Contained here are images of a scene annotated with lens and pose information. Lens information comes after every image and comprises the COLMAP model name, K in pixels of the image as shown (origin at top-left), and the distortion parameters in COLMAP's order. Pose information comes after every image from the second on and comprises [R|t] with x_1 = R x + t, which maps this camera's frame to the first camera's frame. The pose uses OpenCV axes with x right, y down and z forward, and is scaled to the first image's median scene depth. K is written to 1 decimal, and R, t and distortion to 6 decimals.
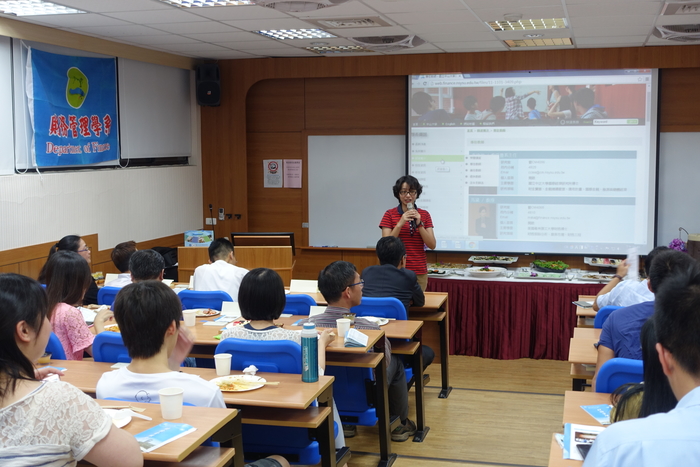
lens RADIAL K [[917.2, 0, 350.0], [0, 917.2, 233.5], [0, 0, 1]] dist [-0.006723, 0.081999]
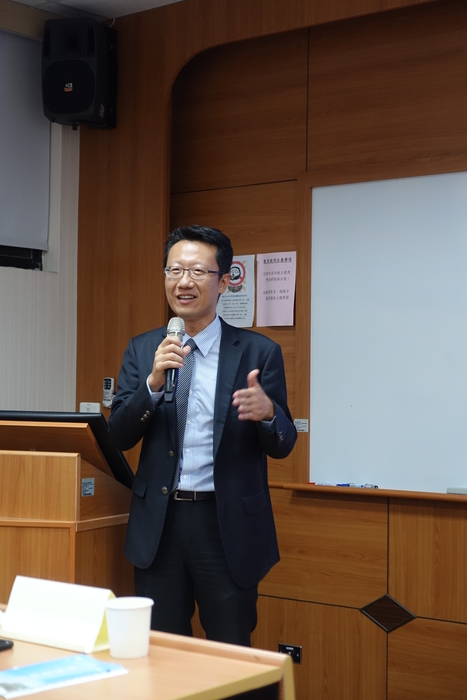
lens RADIAL K [[1298.9, 0, 221.7], [0, 1298.9, 348.3], [0, 0, 1]] dist [0.004212, -0.239658]
pose [[0.907353, 0.002959, -0.420360, 0.177900], [-0.055555, 0.992048, -0.112935, 0.026163], [0.416683, 0.125825, 0.900302, 0.623786]]
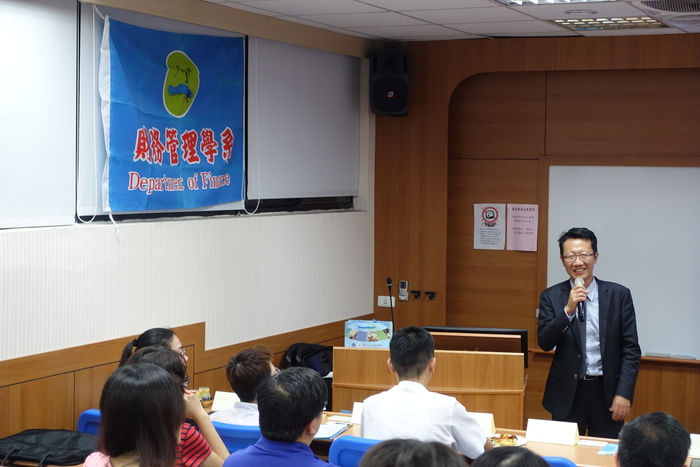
lens RADIAL K [[1314.5, 0, 346.8], [0, 1314.5, 216.6], [0, 0, 1]] dist [-0.006162, -0.294907]
pose [[0.984795, 0.021946, -0.172331, -0.033251], [-0.032825, 0.997626, -0.060531, -0.019801], [0.170594, 0.065268, 0.983177, 0.152690]]
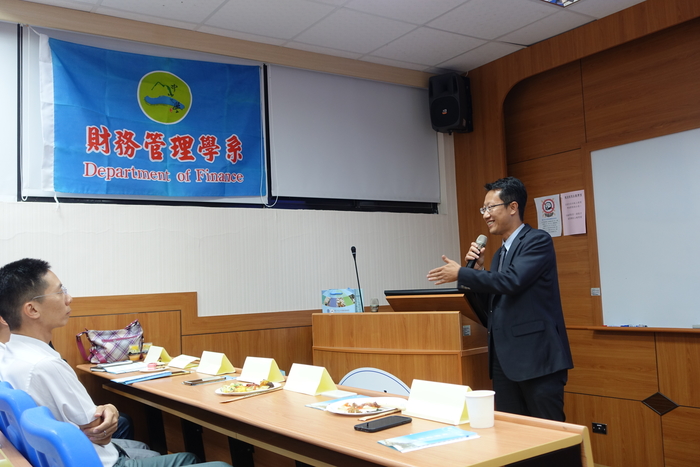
lens RADIAL K [[692.4, 0, 351.6], [0, 692.4, 225.6], [0, 0, 1]] dist [-0.006556, -0.021331]
pose [[0.752881, -0.086227, -0.652484, 0.171831], [-0.023533, 0.987220, -0.157616, 0.030686], [0.657736, 0.134021, 0.741230, 0.654156]]
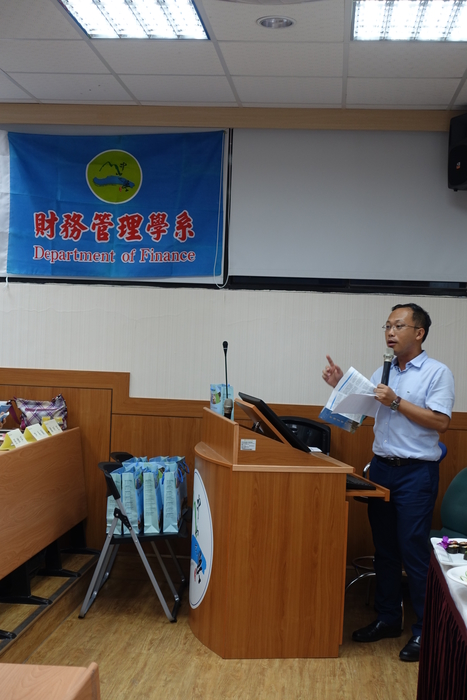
lens RADIAL K [[1041.0, 0, 234.7], [0, 1041.0, 364.1], [0, 0, 1]] dist [0.019055, 0.011010]
pose [[0.158800, 0.040087, -0.986497, 0.541562], [-0.132520, 0.990999, 0.018938, -0.032752], [0.978377, 0.127723, 0.162683, 0.923248]]
